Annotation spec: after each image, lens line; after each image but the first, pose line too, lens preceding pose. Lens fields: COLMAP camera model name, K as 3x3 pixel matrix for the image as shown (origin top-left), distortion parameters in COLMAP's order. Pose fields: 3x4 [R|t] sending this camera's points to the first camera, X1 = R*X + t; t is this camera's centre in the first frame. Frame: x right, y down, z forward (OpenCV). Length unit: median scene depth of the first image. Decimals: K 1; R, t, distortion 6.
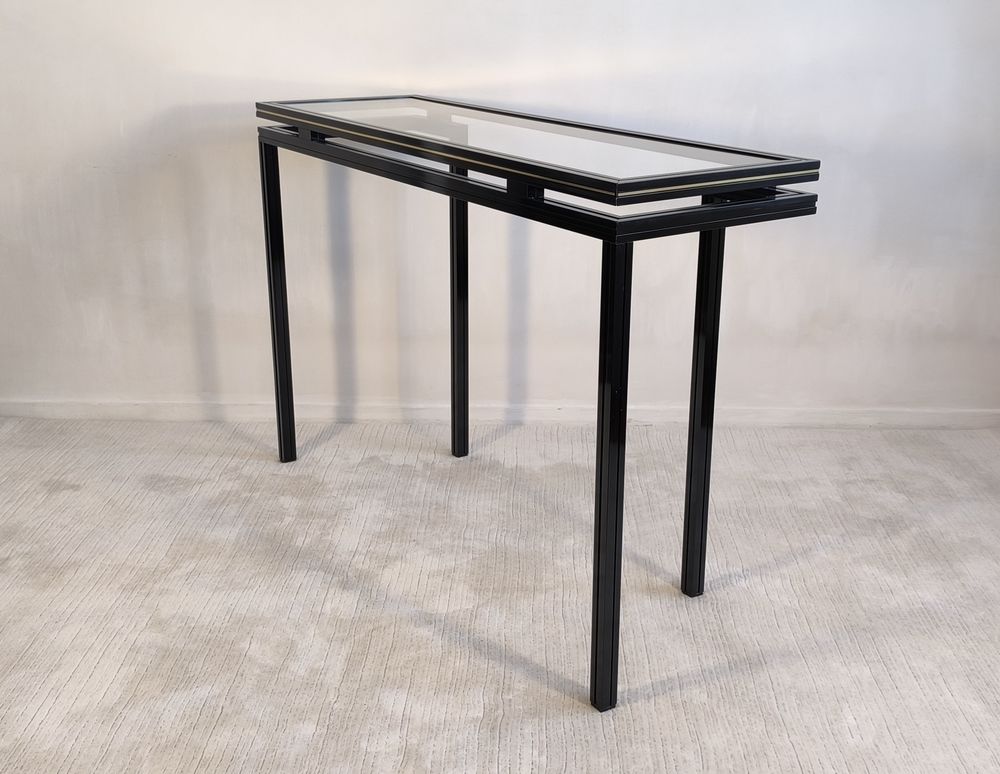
lens RADIAL K [[1166.9, 0, 522.6], [0, 1166.9, 392.7], [0, 0, 1]] dist [0.014520, 0.000000]
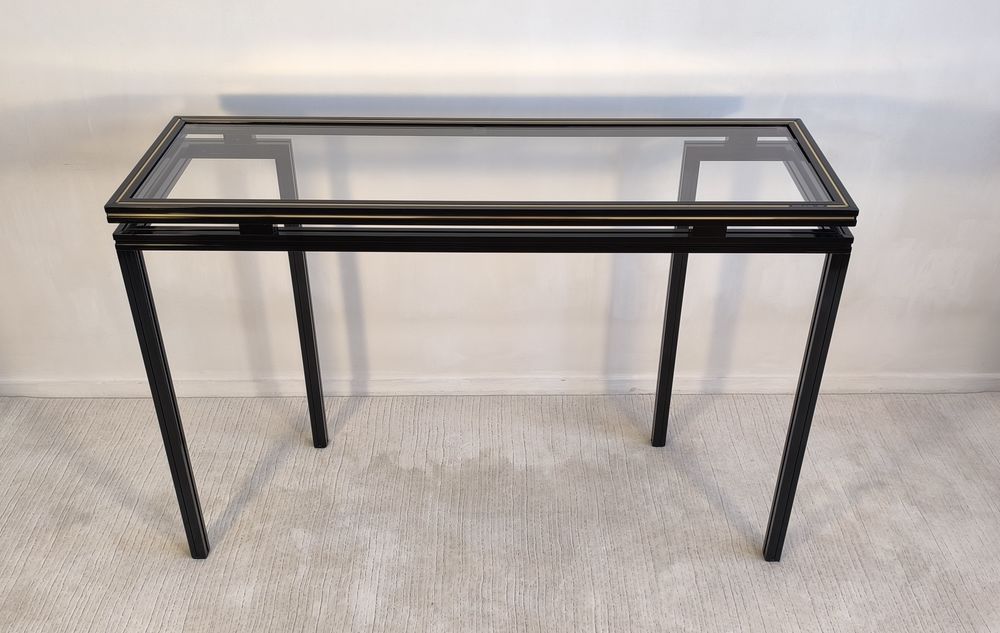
lens RADIAL K [[961.5, 0, 499.9], [0, 961.5, 347.0], [0, 0, 1]] dist [0.009601, -0.028021]
pose [[0.999772, -0.019083, 0.009562, -0.039365], [0.016015, 0.966804, 0.255018, -0.288619], [-0.014111, -0.254807, 0.966889, 0.268043]]
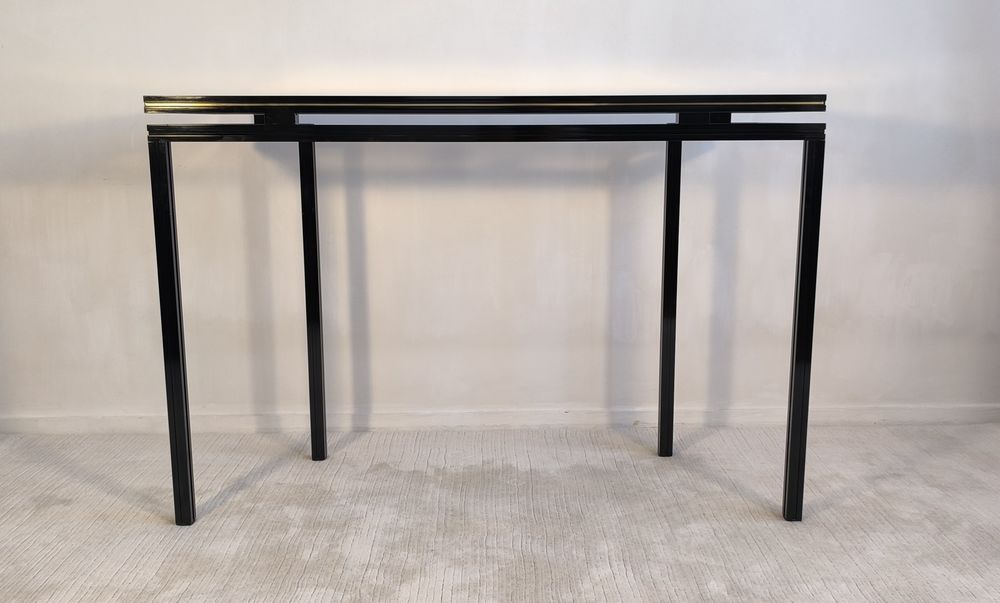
lens RADIAL K [[935.5, 0, 506.1], [0, 935.5, 302.2], [0, 0, 1]] dist [-0.011144, 0.018038]
pose [[0.999485, -0.018953, 0.025880, -0.050248], [0.022245, 0.990799, -0.133500, 0.033134], [-0.023111, 0.134007, 0.990711, 0.249255]]
